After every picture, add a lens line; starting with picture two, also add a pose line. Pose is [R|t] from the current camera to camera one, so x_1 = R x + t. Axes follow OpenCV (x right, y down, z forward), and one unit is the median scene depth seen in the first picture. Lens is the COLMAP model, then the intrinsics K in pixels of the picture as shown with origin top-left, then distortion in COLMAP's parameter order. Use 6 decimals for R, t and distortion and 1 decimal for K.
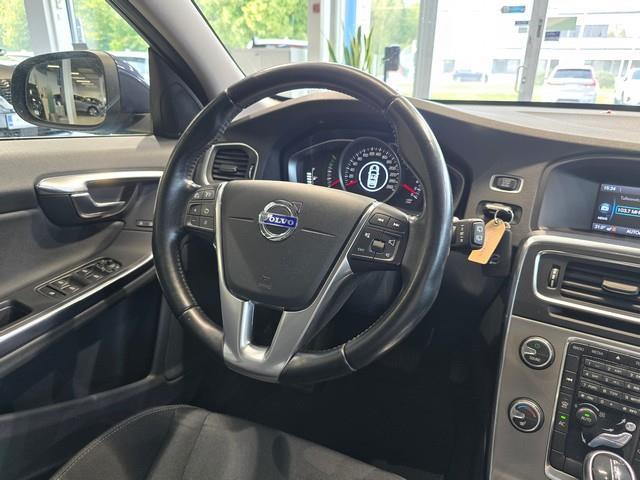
lens RADIAL K [[440.4, 0, 320.7], [0, 440.4, 239.8], [0, 0, 1]] dist [-0.006897, -0.002499]
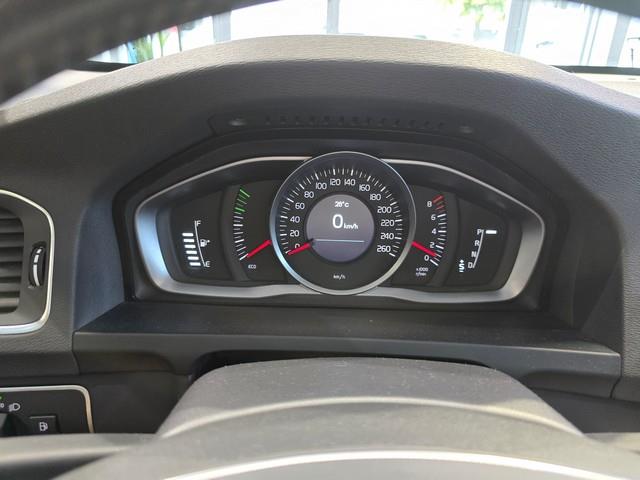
lens RADIAL K [[440.4, 0, 319.2], [0, 440.4, 239.3], [0, 0, 1]] dist [-0.006897, -0.002499]
pose [[0.883942, -0.177150, 0.432741, -0.109057], [0.135762, 0.982822, 0.125020, -0.195571], [-0.447454, -0.051761, 0.892808, 0.588153]]
